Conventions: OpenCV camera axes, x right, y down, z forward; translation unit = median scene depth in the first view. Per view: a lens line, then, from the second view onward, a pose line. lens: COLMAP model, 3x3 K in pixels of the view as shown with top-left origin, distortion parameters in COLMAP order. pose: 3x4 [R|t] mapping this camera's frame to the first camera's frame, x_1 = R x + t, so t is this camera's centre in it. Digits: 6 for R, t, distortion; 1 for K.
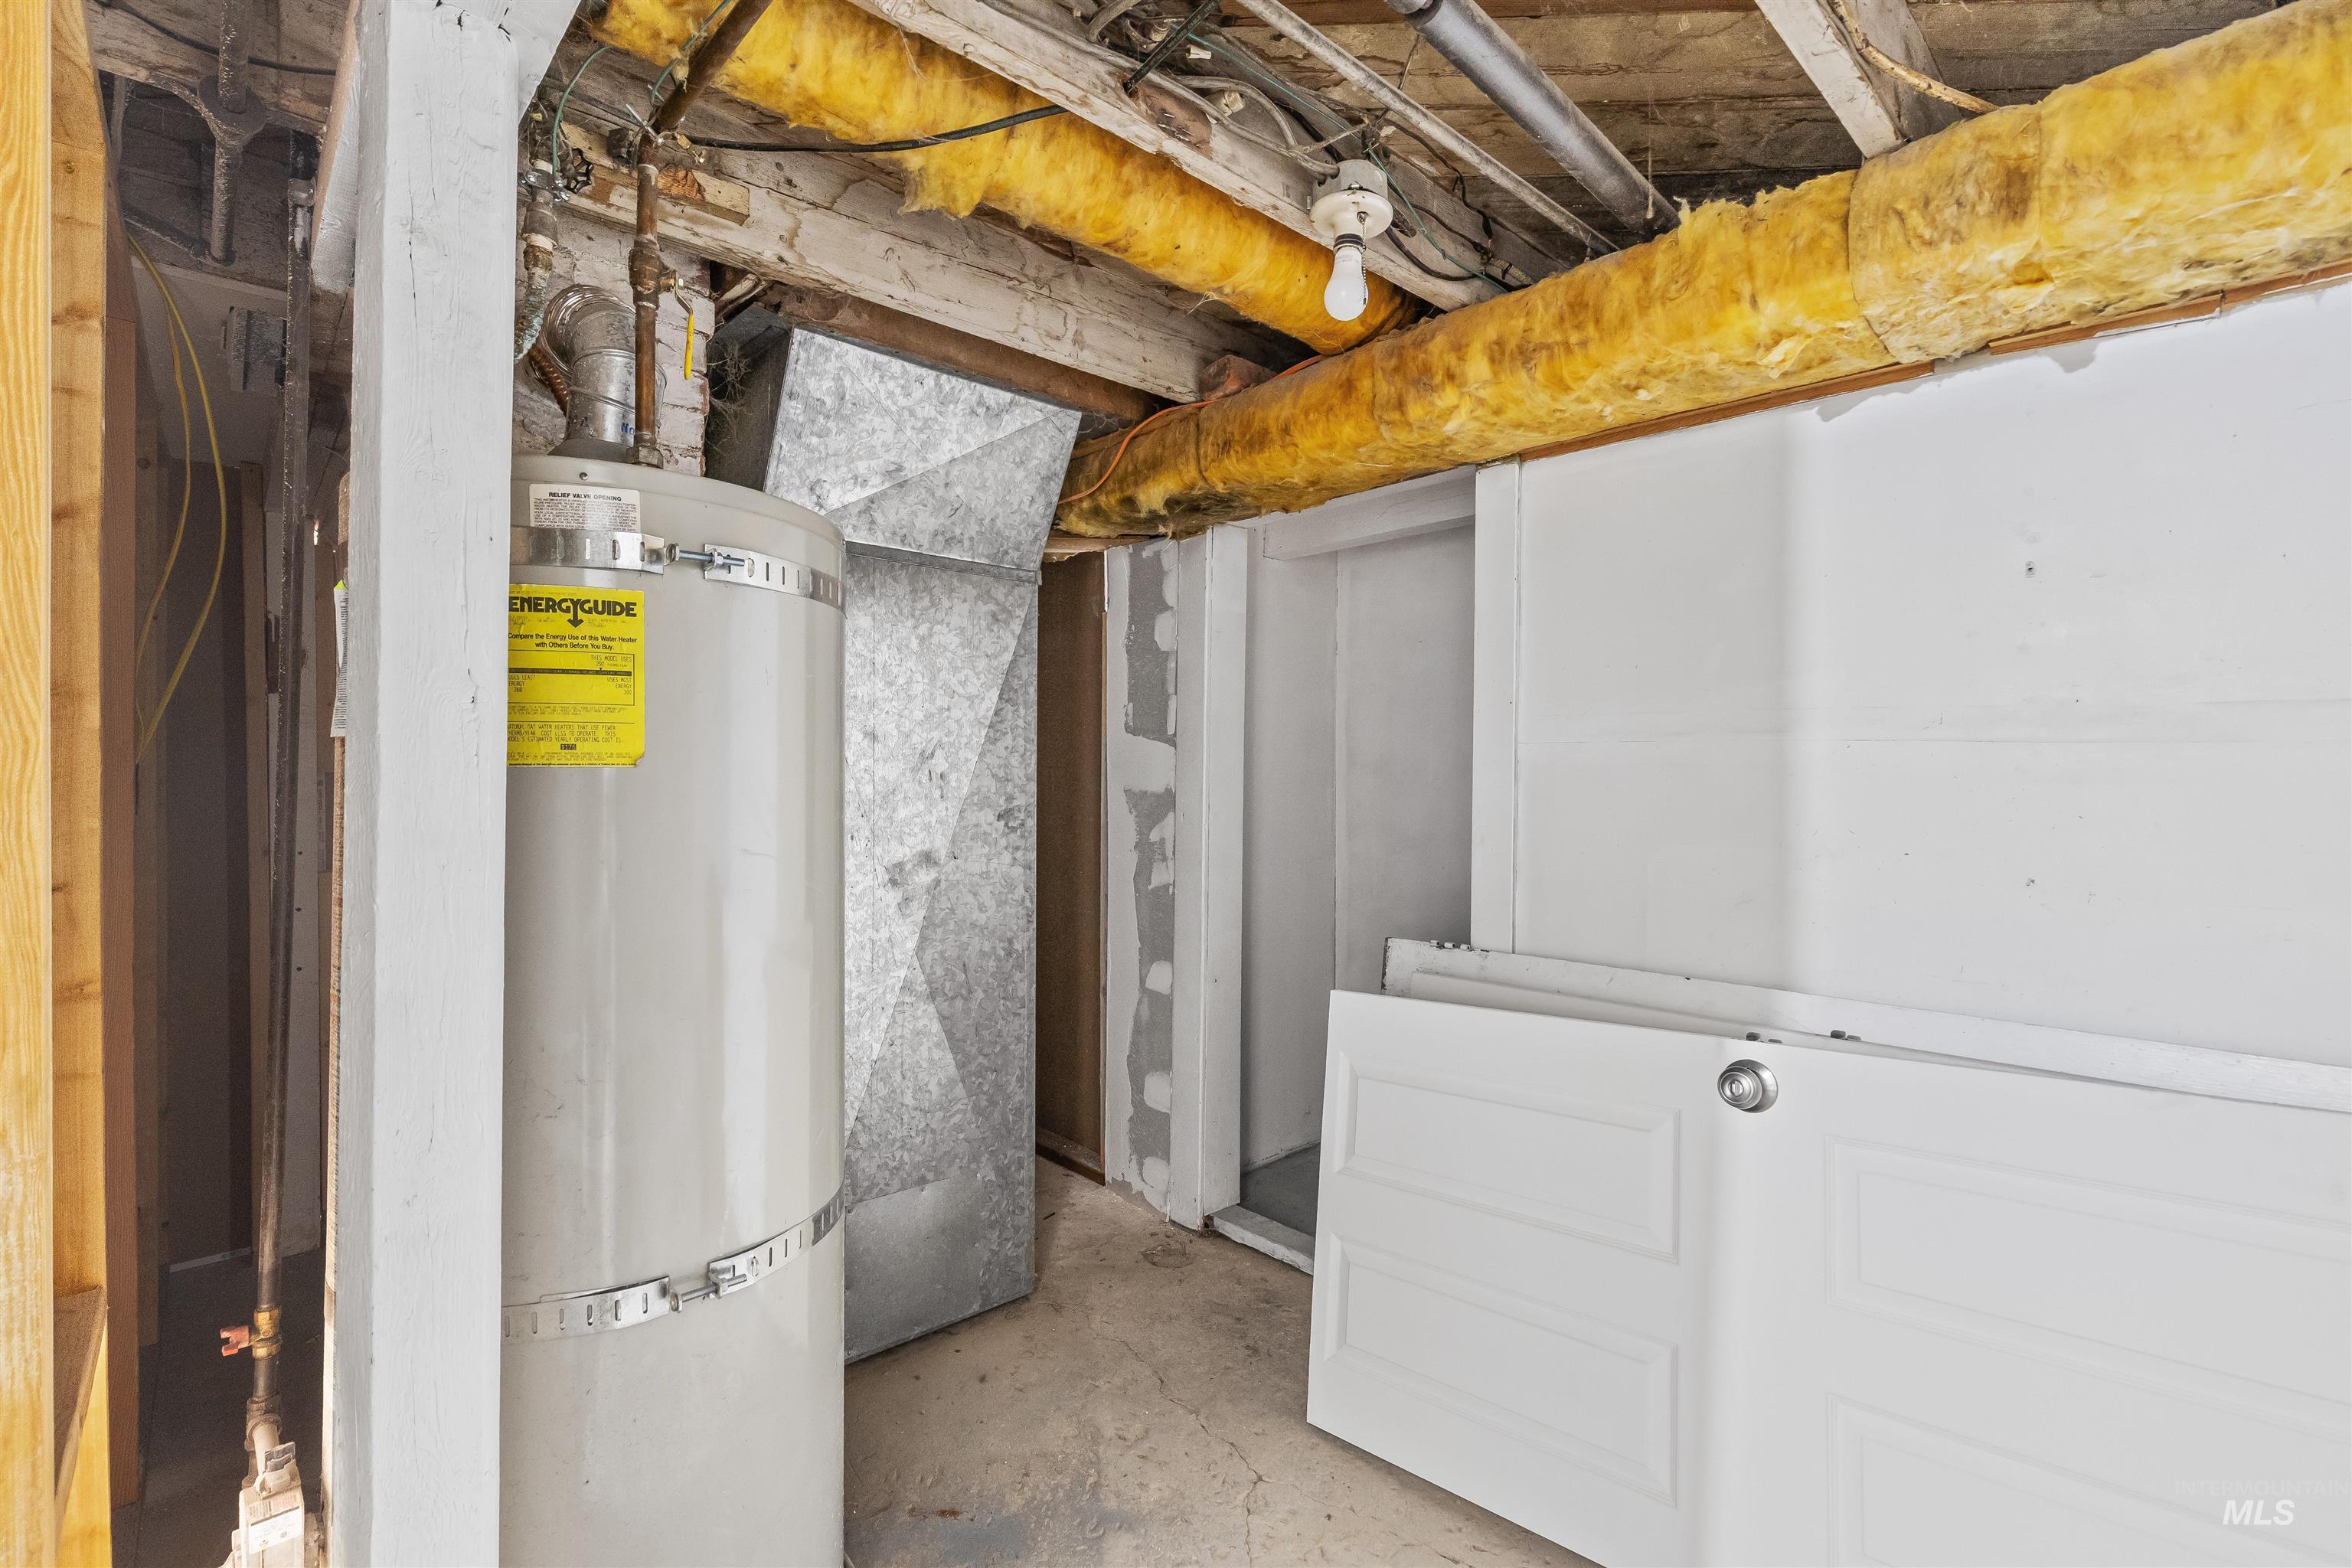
lens RADIAL K [[1036.4, 0, 1178.6], [0, 1036.4, 778.2], [0, 0, 1]] dist [0.001466, -0.000836]
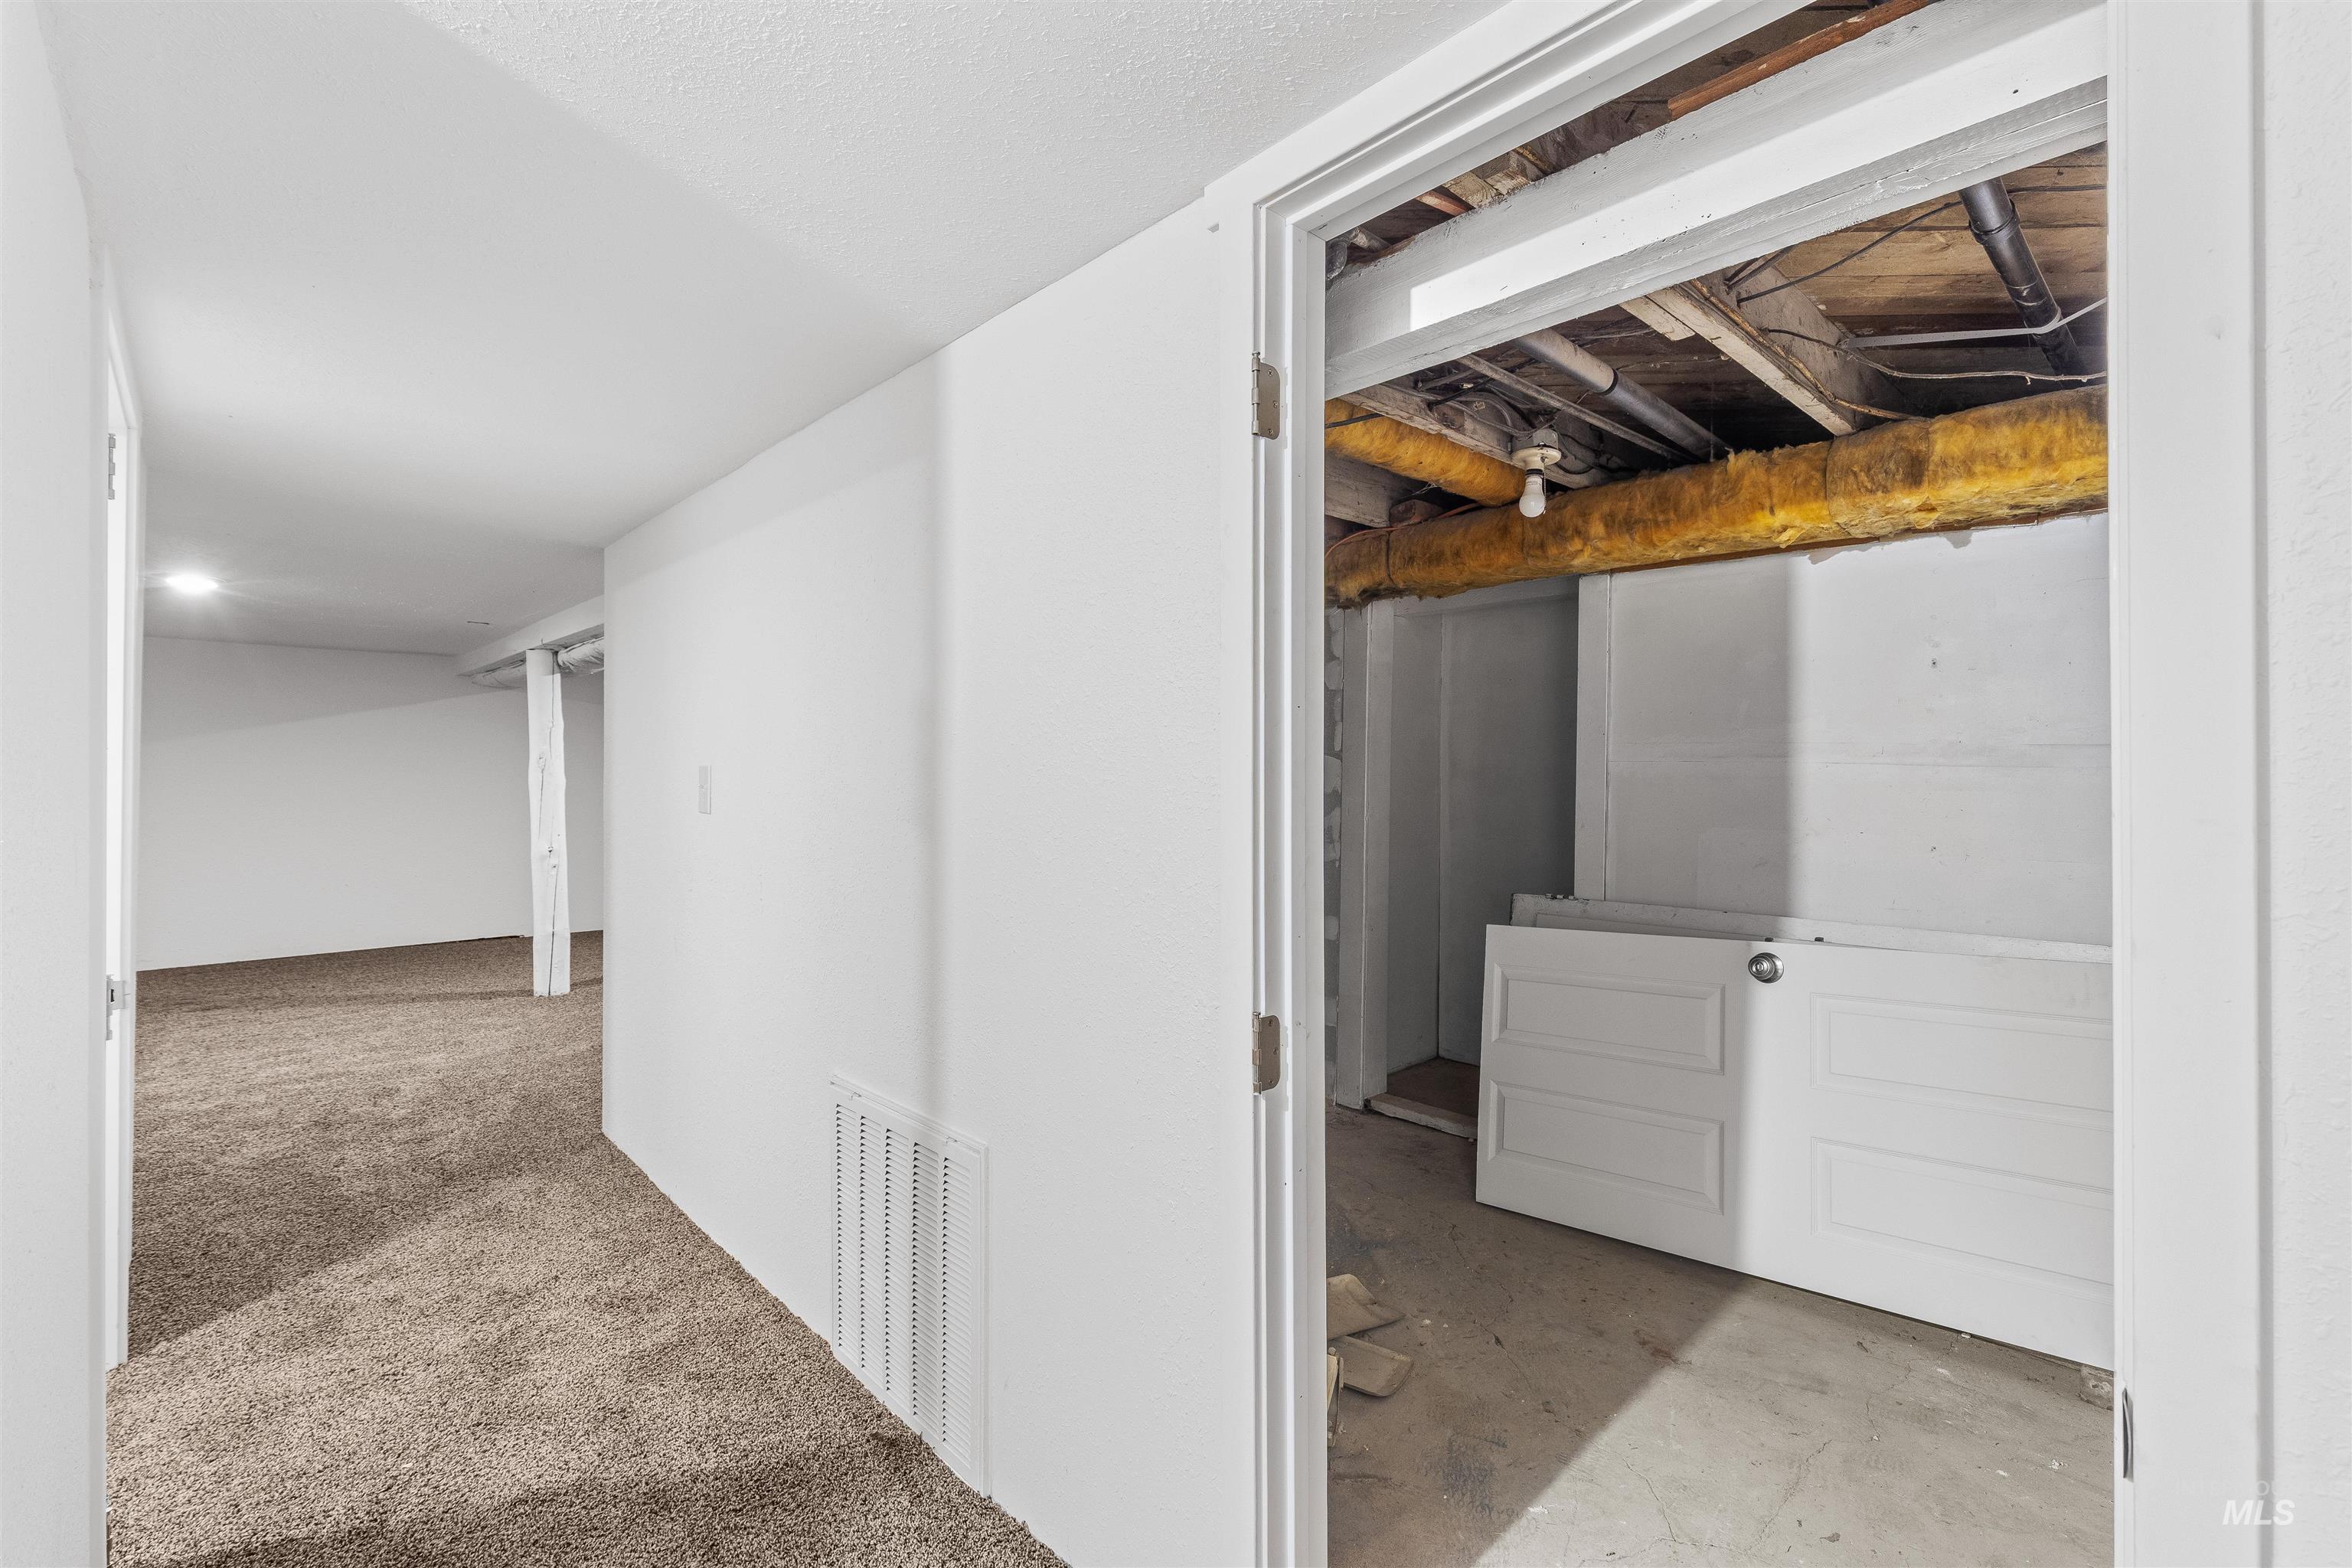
lens RADIAL K [[1036.4, 0, 1173.2], [0, 1036.4, 780.4], [0, 0, 1]] dist [0.001466, -0.000836]
pose [[0.999996, 0.002651, 0.000082, -0.418799], [-0.002652, 0.999991, 0.003236, -0.012843], [-0.000073, -0.003236, 0.999995, -0.691454]]
